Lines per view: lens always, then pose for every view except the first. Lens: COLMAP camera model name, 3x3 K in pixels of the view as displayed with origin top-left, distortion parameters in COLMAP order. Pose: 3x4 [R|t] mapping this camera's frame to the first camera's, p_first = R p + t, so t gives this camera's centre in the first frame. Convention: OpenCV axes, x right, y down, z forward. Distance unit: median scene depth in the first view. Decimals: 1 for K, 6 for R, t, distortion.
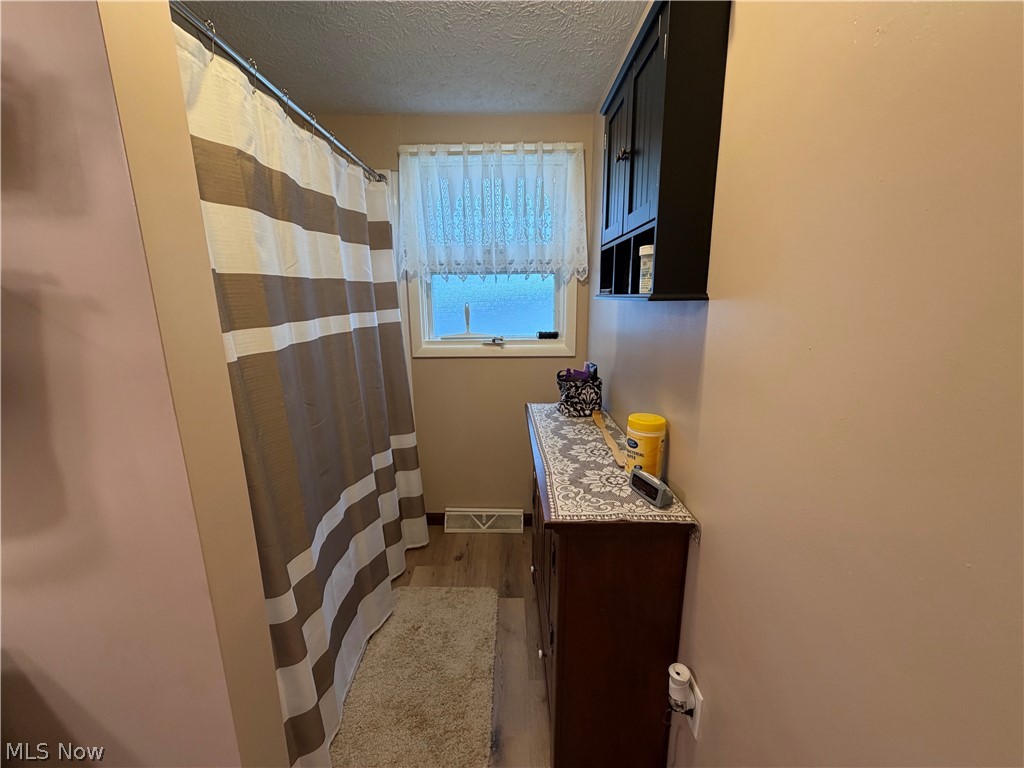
lens RADIAL K [[410.7, 0, 515.5], [0, 410.7, 382.0], [0, 0, 1]] dist [-0.001468, -0.000211]
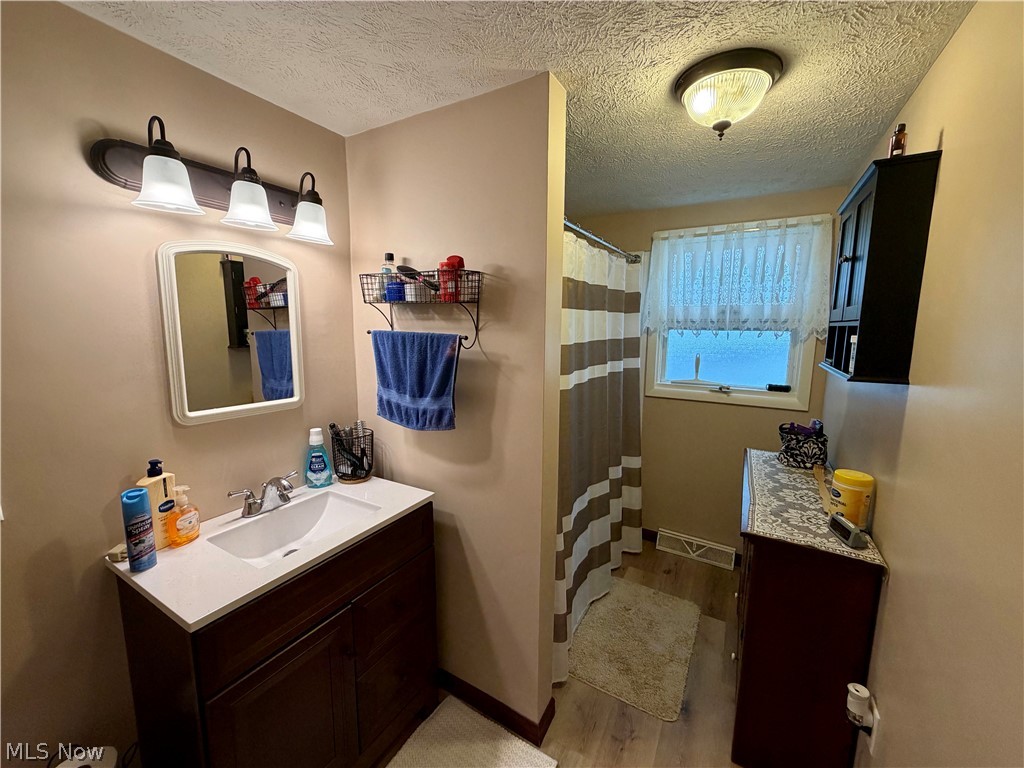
lens RADIAL K [[410.7, 0, 507.0], [0, 410.7, 383.2], [0, 0, 1]] dist [-0.001468, -0.000211]
pose [[0.851613, 0.086612, -0.516966, 0.038549], [-0.122107, 0.991901, -0.034968, -0.005592], [0.509750, 0.092905, 0.855291, -0.350799]]
